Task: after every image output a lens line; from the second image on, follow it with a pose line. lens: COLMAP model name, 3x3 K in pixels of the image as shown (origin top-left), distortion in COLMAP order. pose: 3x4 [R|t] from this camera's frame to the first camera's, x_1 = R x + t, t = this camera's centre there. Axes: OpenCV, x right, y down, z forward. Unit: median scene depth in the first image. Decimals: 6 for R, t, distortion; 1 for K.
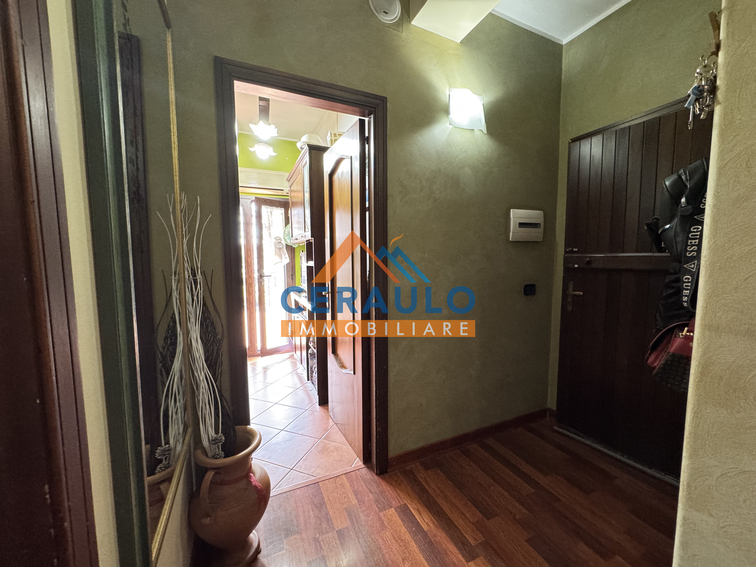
lens RADIAL K [[299.0, 0, 379.0], [0, 299.0, 281.1], [0, 0, 1]] dist [-0.003594, 0.000564]
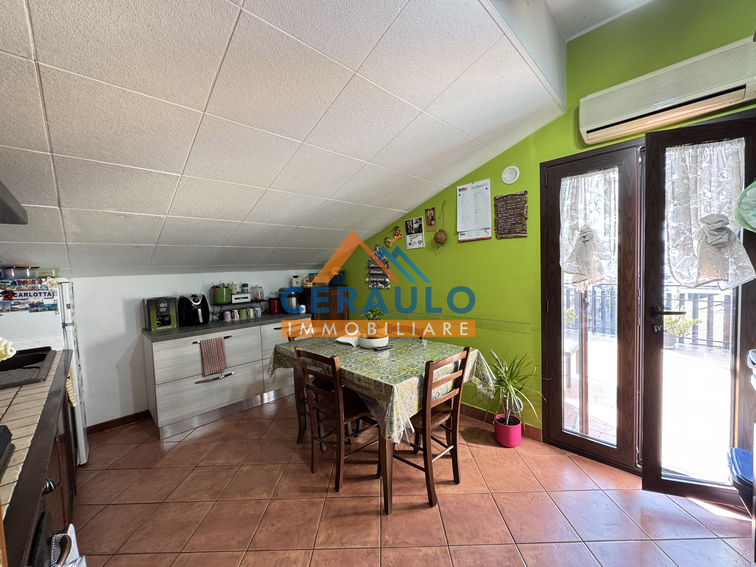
lens RADIAL K [[299.0, 0, 379.5], [0, 299.0, 285.4], [0, 0, 1]] dist [-0.003594, 0.000564]
pose [[0.346441, 0.037293, -0.937330, -0.121537], [-0.041693, 0.998834, 0.024330, -0.047283], [0.937145, 0.030651, 0.347592, 0.455532]]
